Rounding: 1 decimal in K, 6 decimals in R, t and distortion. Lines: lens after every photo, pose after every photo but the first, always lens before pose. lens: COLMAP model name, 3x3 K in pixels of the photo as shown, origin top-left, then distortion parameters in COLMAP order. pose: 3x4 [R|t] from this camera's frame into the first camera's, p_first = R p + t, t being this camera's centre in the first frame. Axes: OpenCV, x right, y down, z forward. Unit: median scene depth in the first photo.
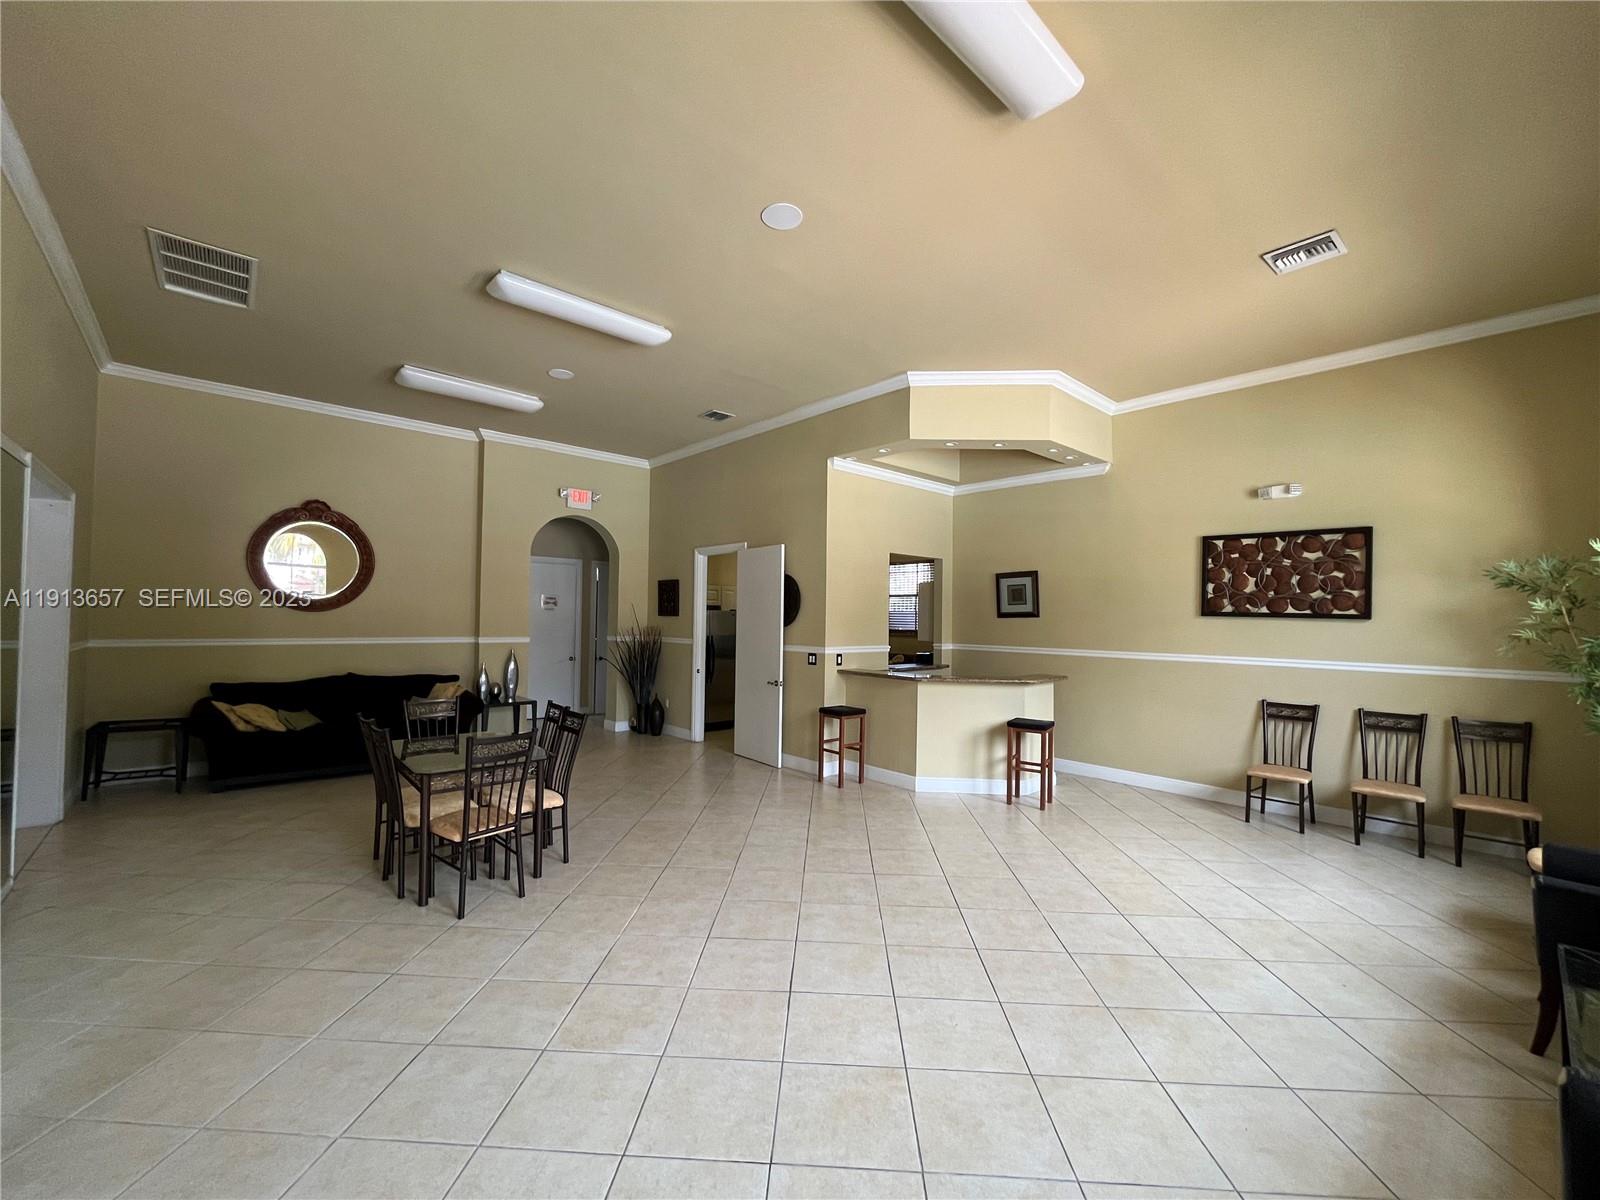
lens RADIAL K [[651.5, 0, 797.4], [0, 651.5, 601.3], [0, 0, 1]] dist [0.000006, -0.000147]
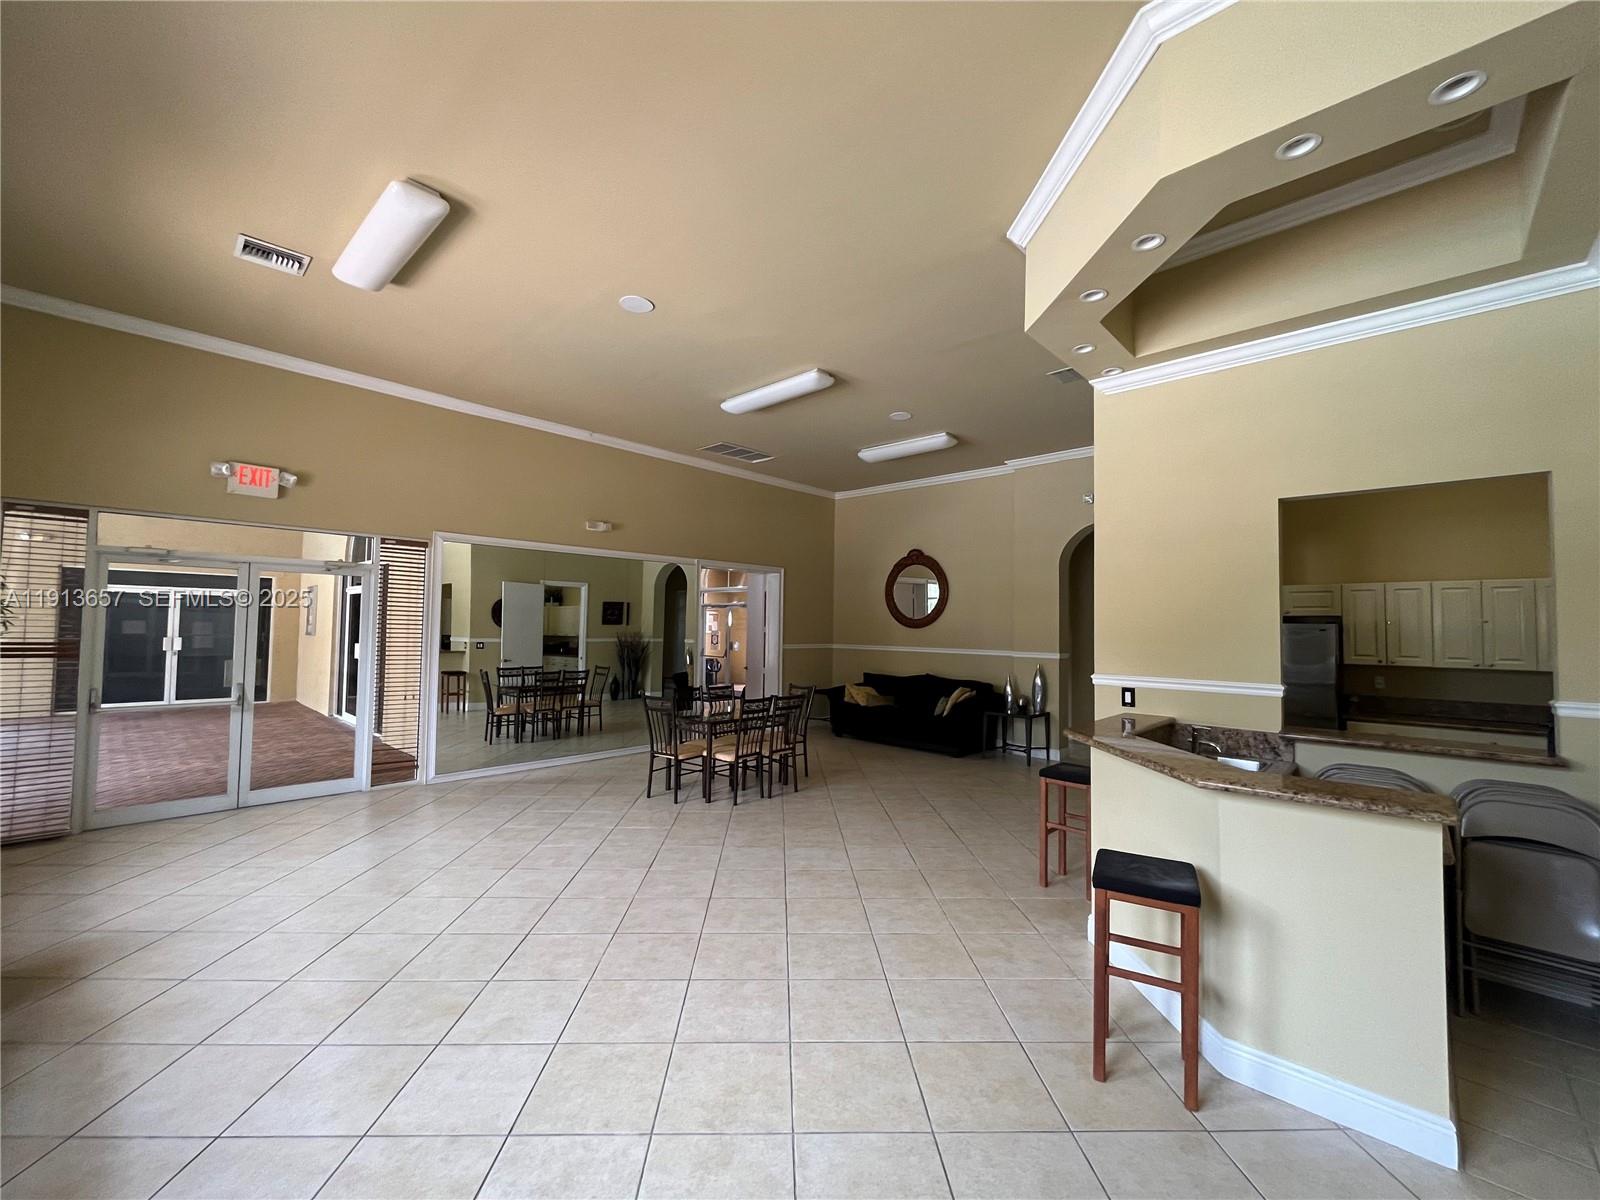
lens RADIAL K [[651.5, 0, 796.8], [0, 651.5, 602.1], [0, 0, 1]] dist [0.000006, -0.000147]
pose [[0.079305, -0.051669, -0.995510, 0.926404], [0.011132, 0.998639, -0.050944, 0.039804], [0.996788, -0.007042, 0.079772, 0.907949]]
